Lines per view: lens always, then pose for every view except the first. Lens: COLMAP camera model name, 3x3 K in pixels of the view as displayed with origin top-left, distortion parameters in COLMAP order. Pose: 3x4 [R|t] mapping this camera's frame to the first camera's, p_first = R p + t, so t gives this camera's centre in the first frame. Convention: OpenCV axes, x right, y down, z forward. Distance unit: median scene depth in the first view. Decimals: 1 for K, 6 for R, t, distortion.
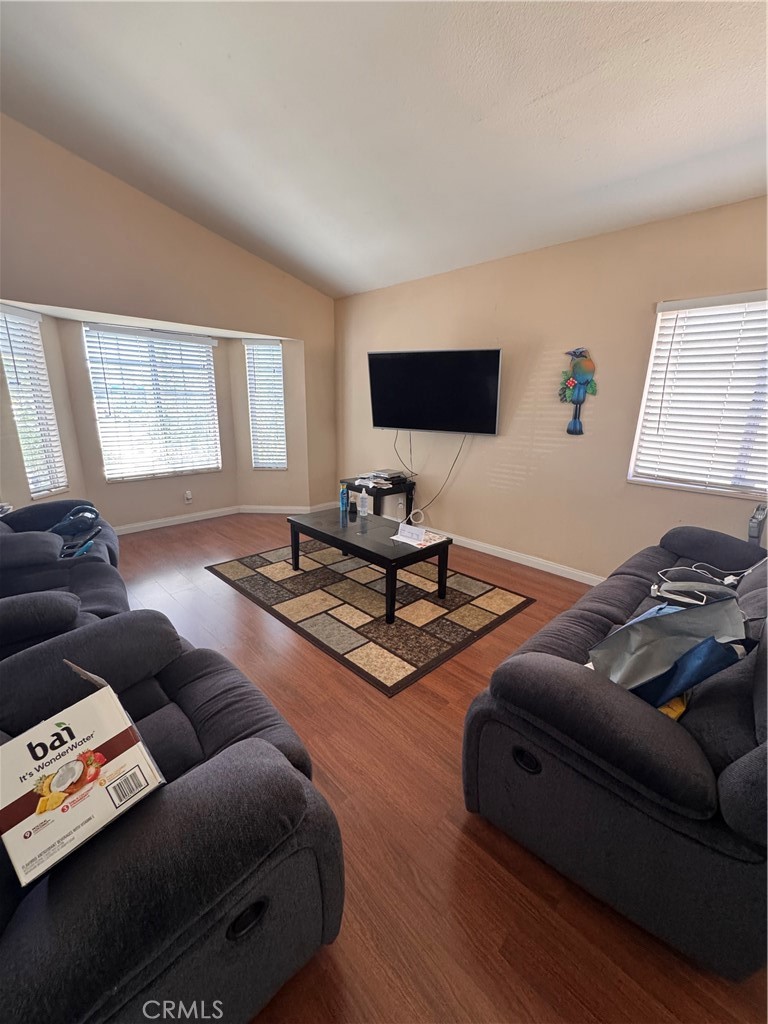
lens RADIAL K [[412.9, 0, 381.8], [0, 412.9, 514.3], [0, 0, 1]] dist [-0.004854, 0.000590]
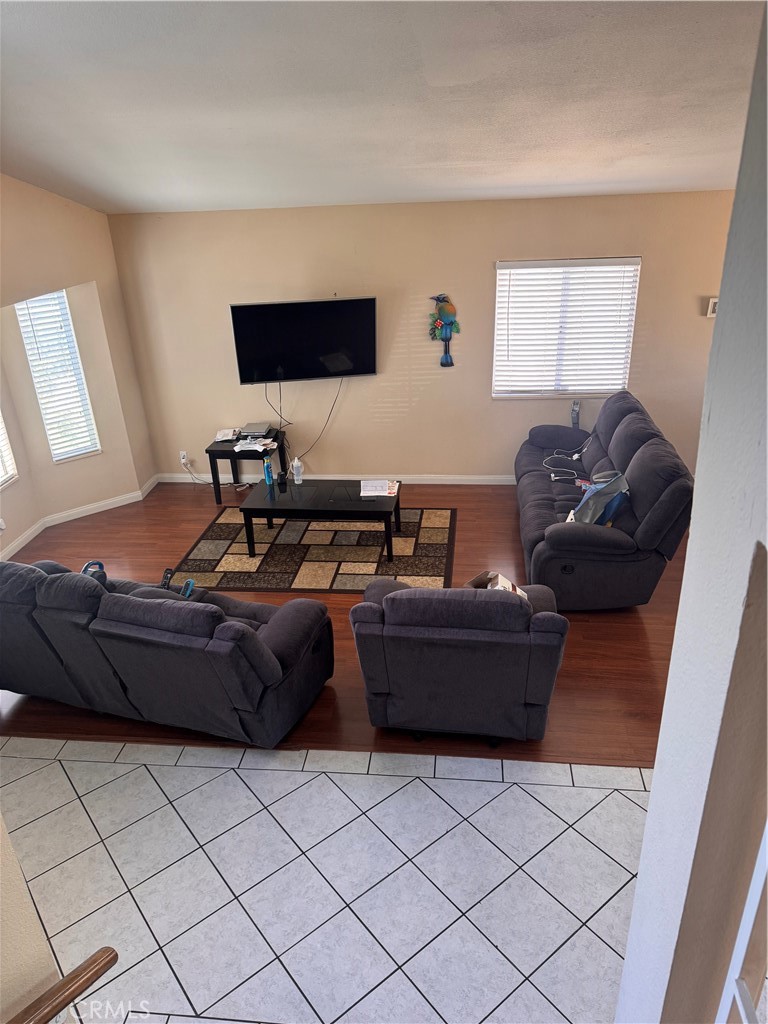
lens RADIAL K [[726.2, 0, 363.2], [0, 726.2, 541.5], [0, 0, 1]] dist [0.052637, -0.000689]
pose [[0.789476, -0.330204, 0.517390, -0.994033], [0.224267, 0.939859, 0.257622, -0.320712], [-0.571342, -0.087353, 0.816050, -0.629759]]
